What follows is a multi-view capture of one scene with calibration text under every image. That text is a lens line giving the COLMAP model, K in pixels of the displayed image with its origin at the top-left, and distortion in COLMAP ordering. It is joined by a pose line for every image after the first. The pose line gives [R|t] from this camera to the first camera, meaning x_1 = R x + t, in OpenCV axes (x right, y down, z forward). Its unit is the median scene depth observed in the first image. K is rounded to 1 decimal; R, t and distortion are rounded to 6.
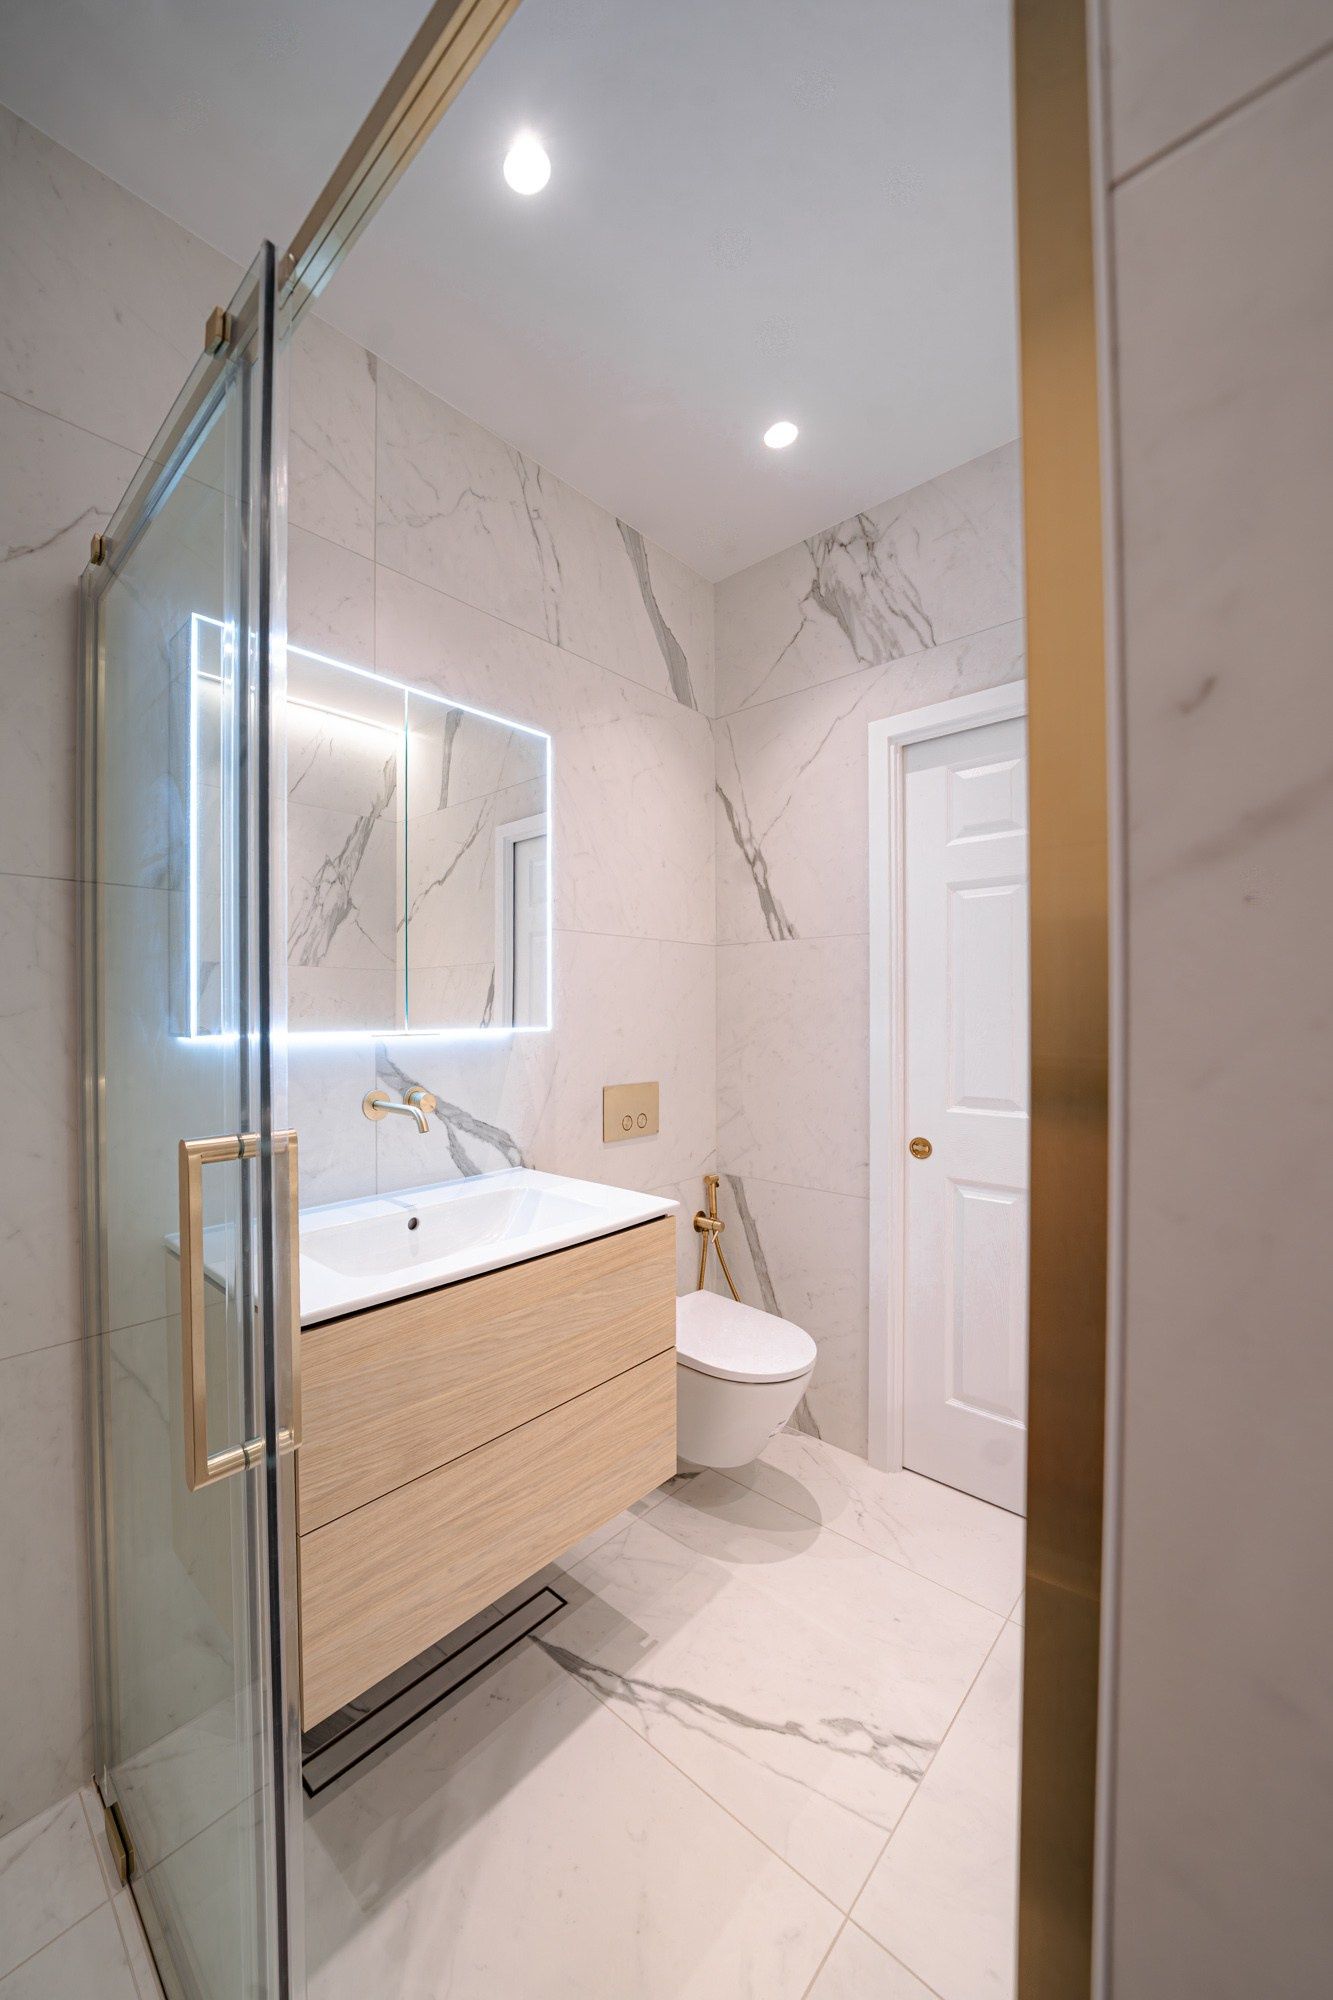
lens RADIAL K [[767.0, 0, 540.1], [0, 767.0, 1039.6], [0, 0, 1]] dist [-0.021276, 0.001570]
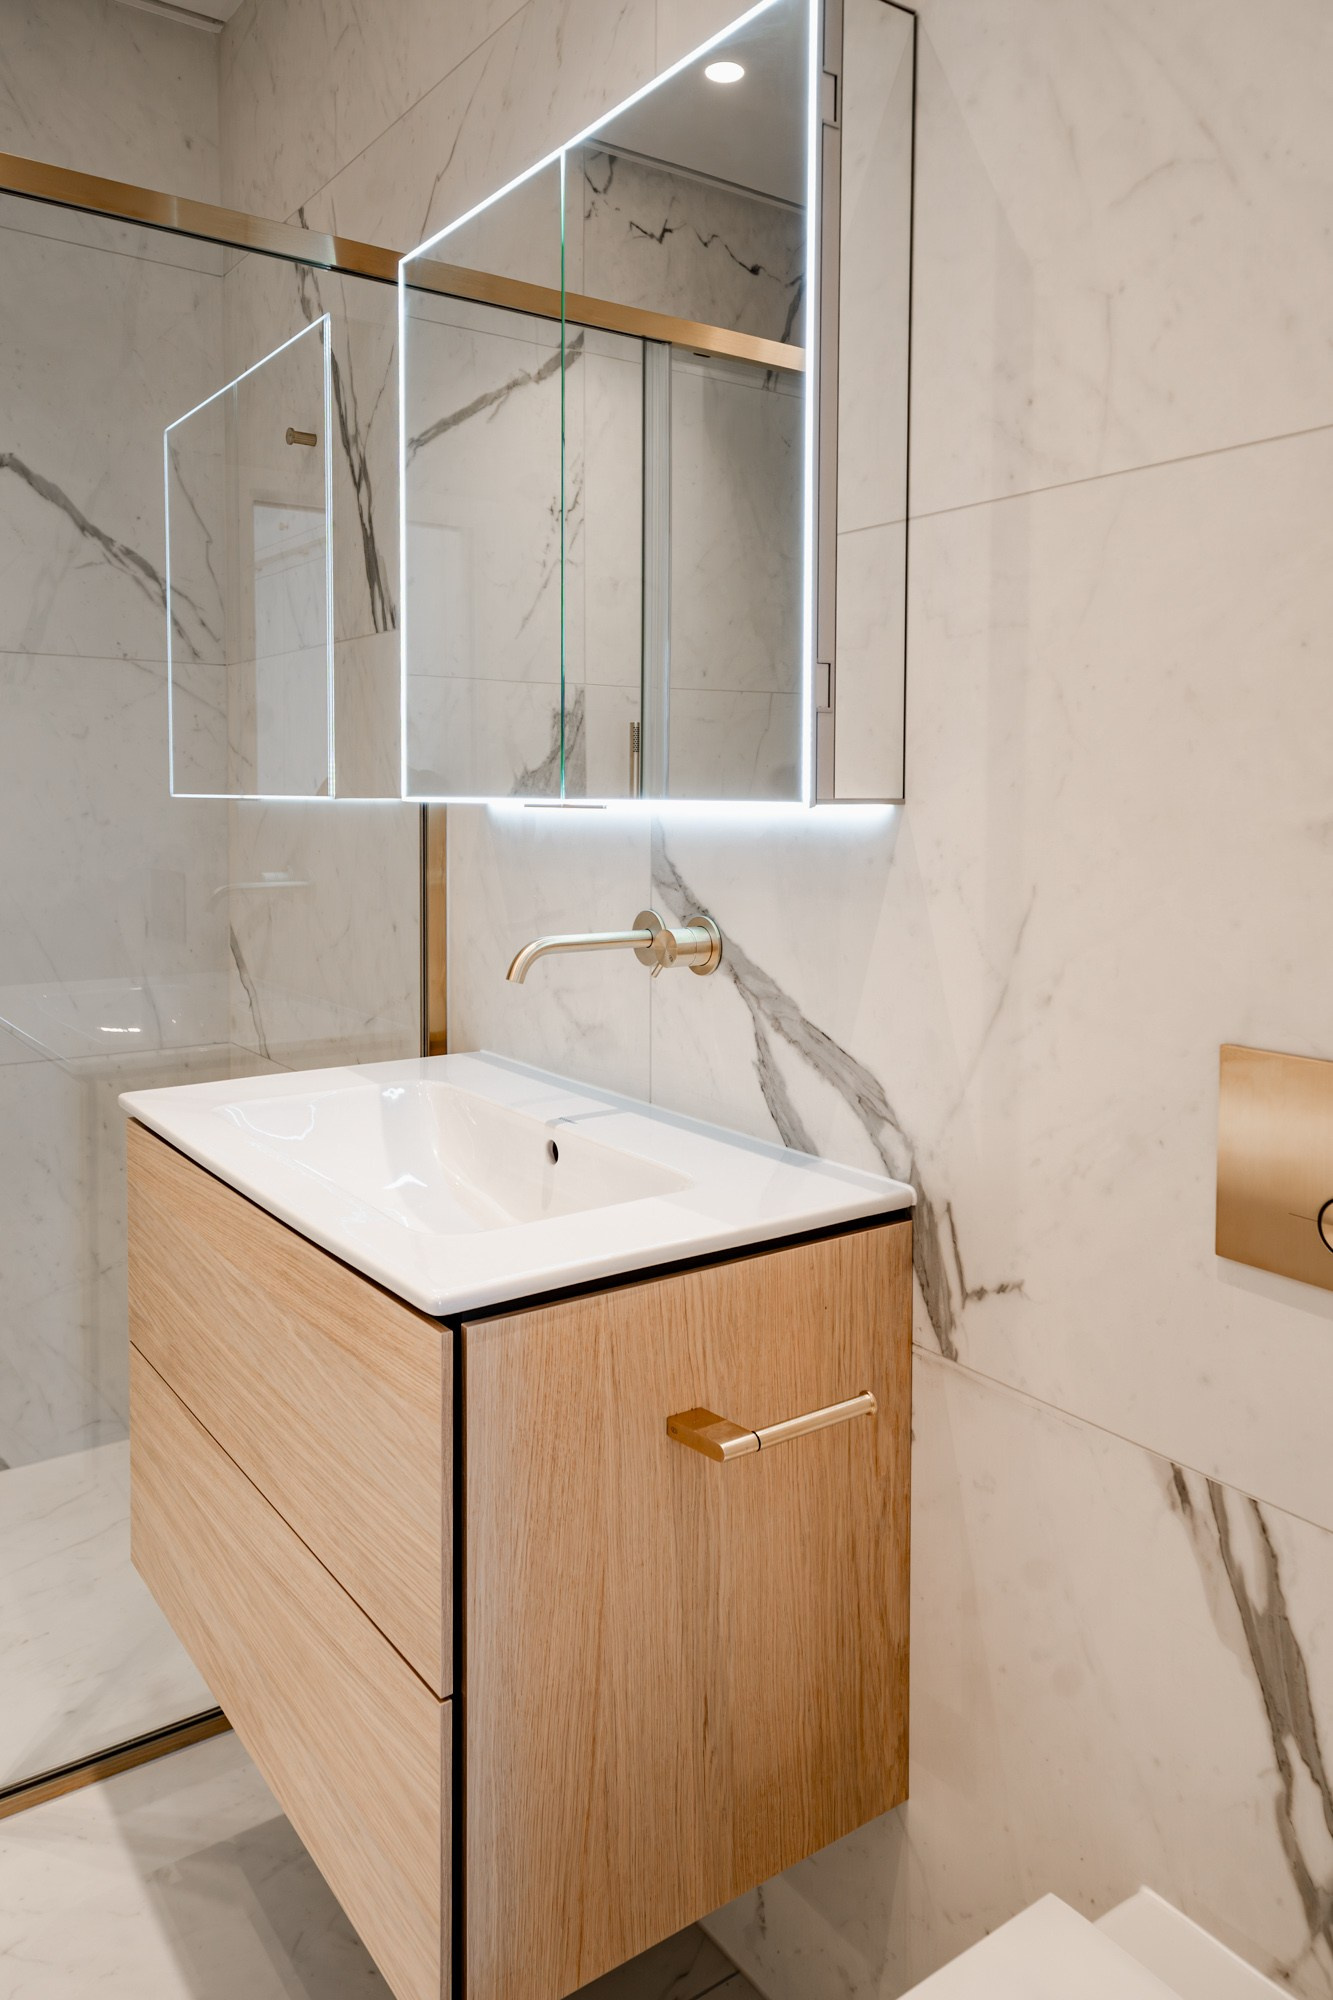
lens RADIAL K [[1426.9, 0, 629.4], [0, 1426.9, 837.3], [0, 0, 1]] dist [0.022655, 0.001106]
pose [[-0.208728, 0.048813, -0.976755, 0.704494], [-0.023834, 0.998203, 0.054978, -0.036307], [0.977683, 0.034756, -0.207189, 1.086441]]
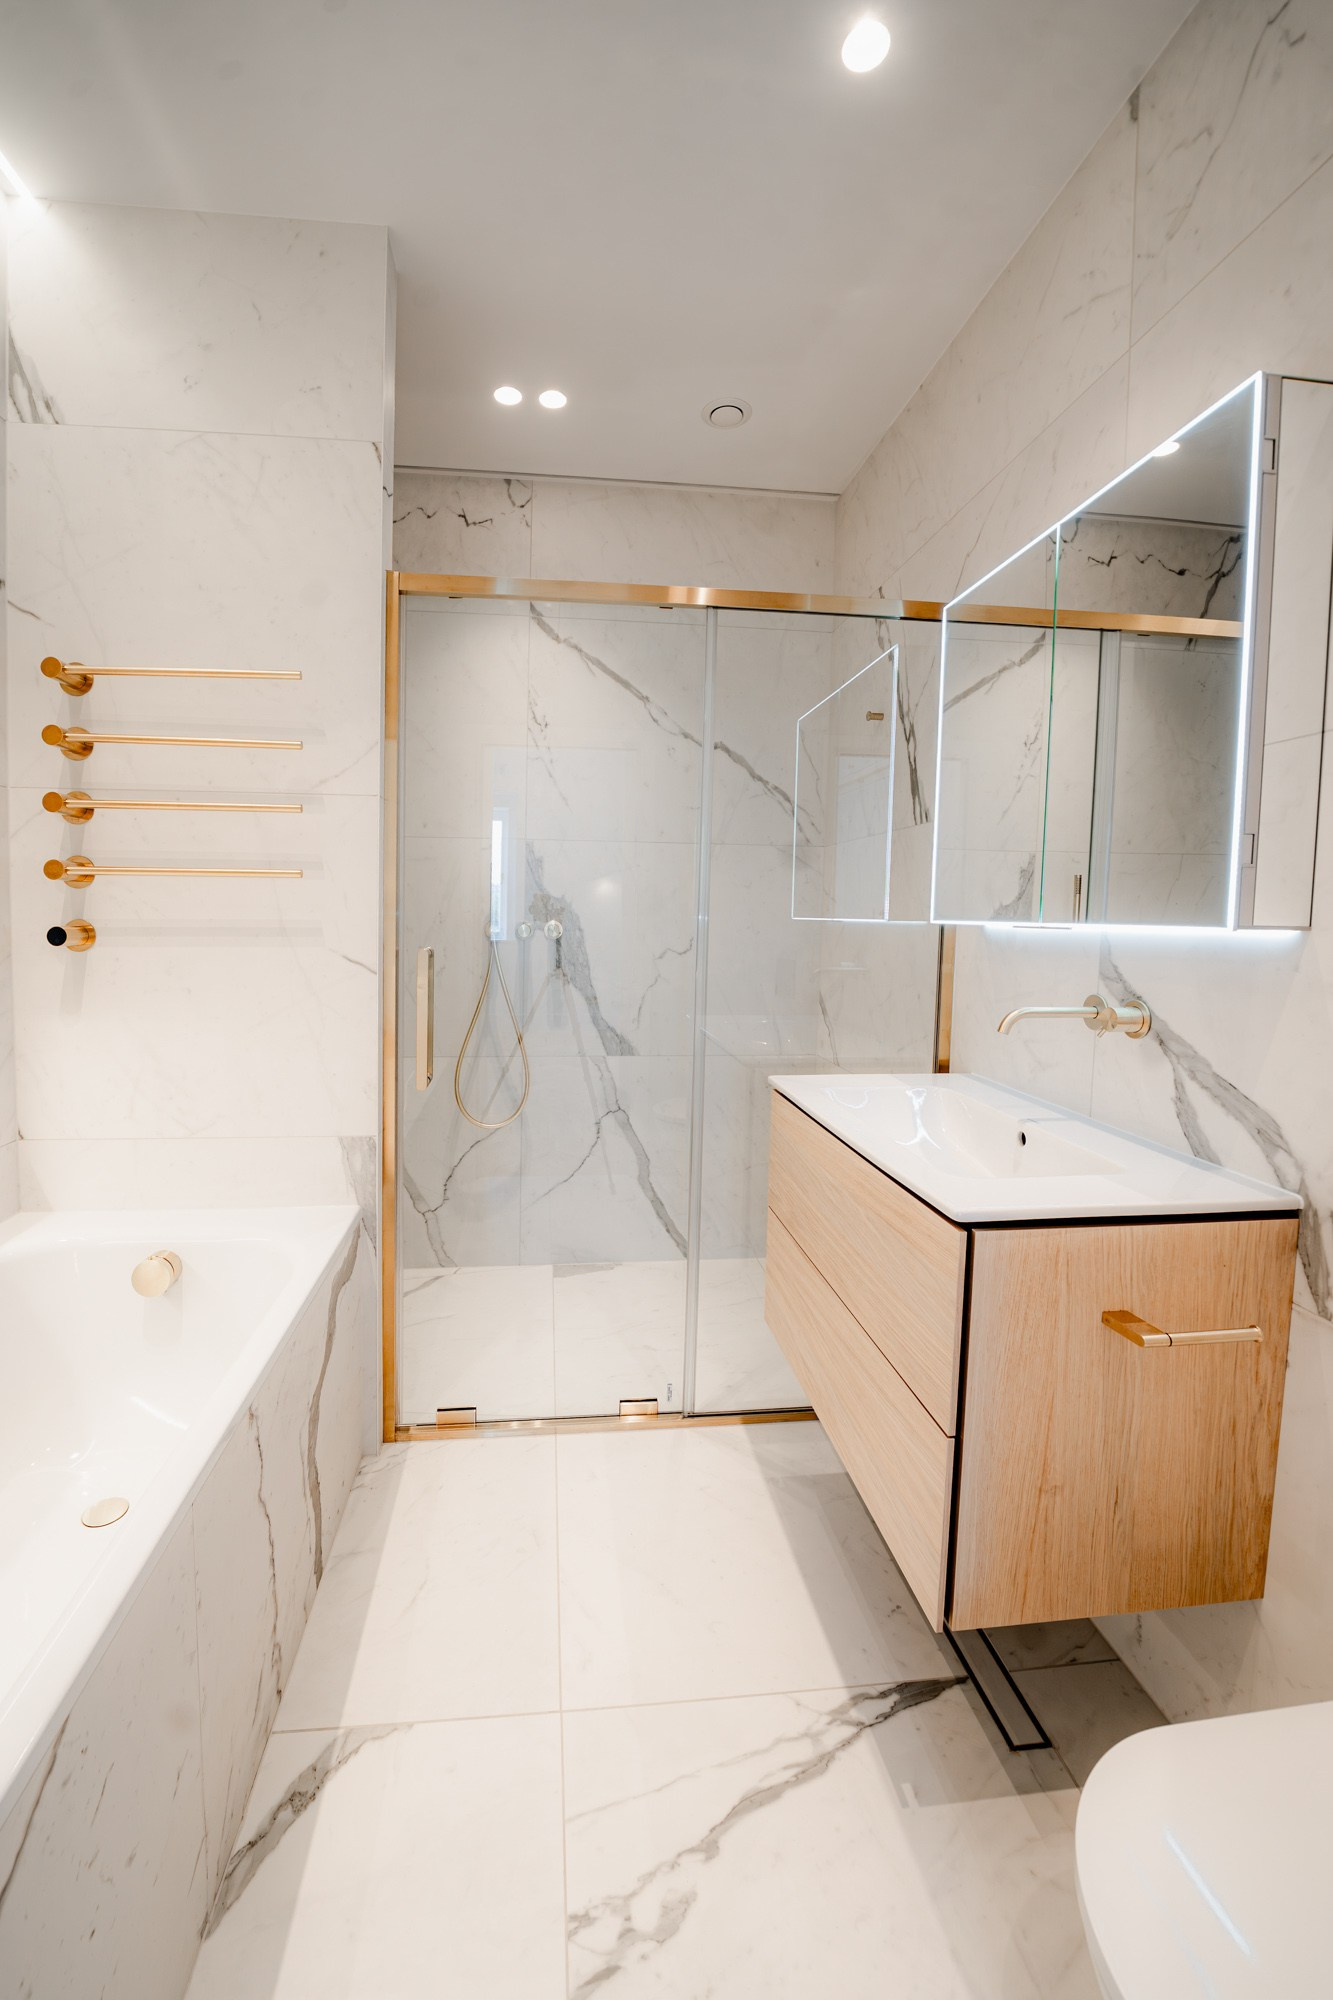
lens RADIAL K [[807.6, 0, 605.3], [0, 807.6, 955.6], [0, 0, 1]] dist [-0.025085, 0.001471]
pose [[-0.658766, 0.049906, -0.750691, 0.738251], [-0.019609, 0.996320, 0.083443, -0.036696], [0.752092, 0.069690, -0.655363, 1.065788]]
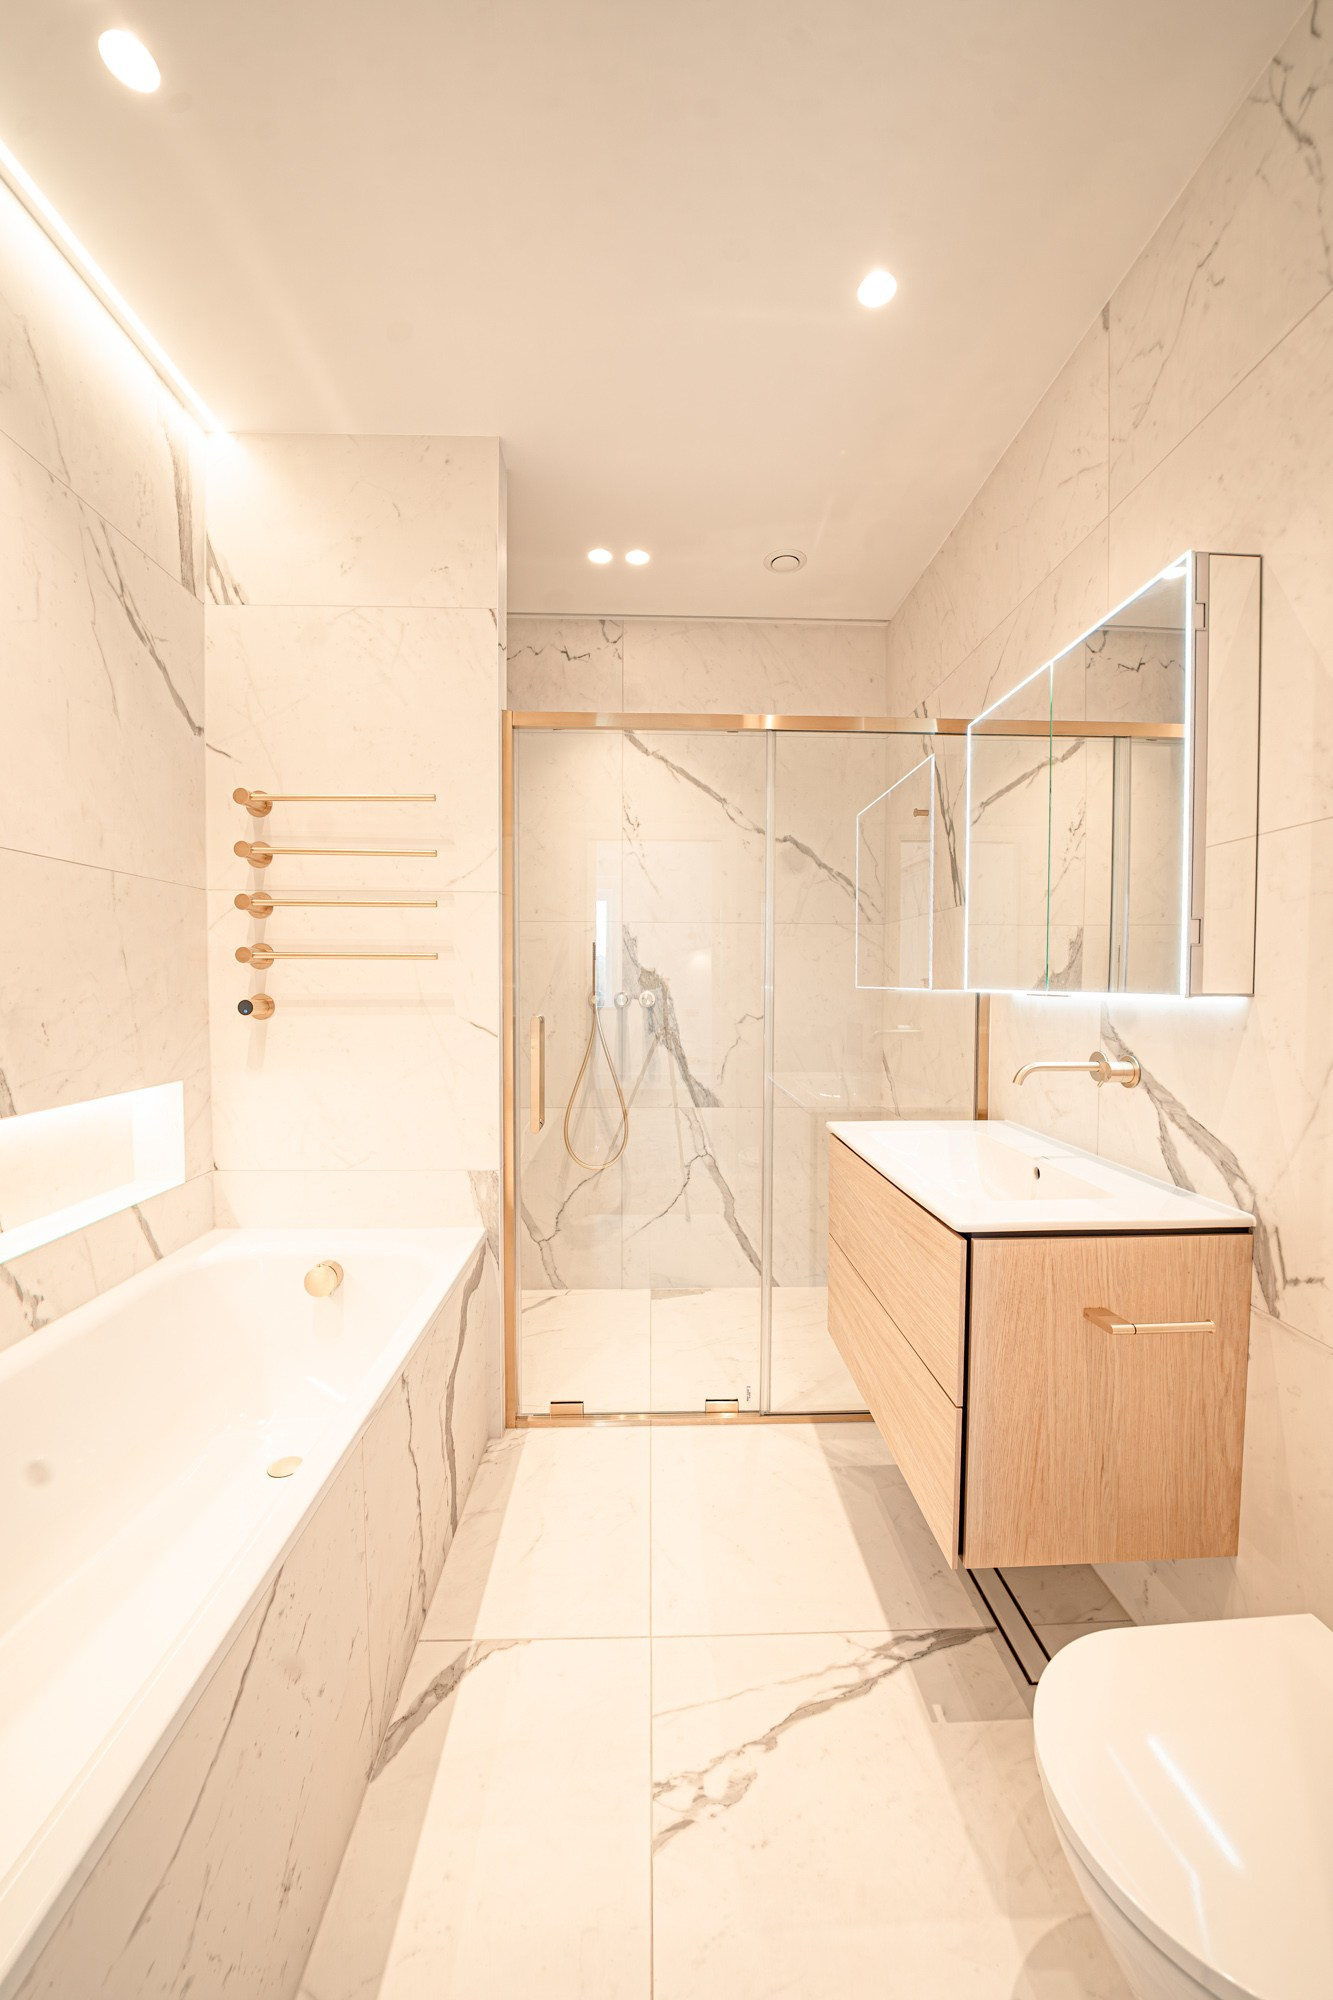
lens RADIAL K [[767.0, 0, 683.3], [0, 767.0, 1036.9], [0, 0, 1]] dist [-0.021276, 0.001570]
pose [[-0.685963, 0.067737, -0.724477, 0.803246], [-0.011062, 0.994572, 0.103464, -0.045163], [0.727553, 0.078986, -0.681490, 1.164323]]
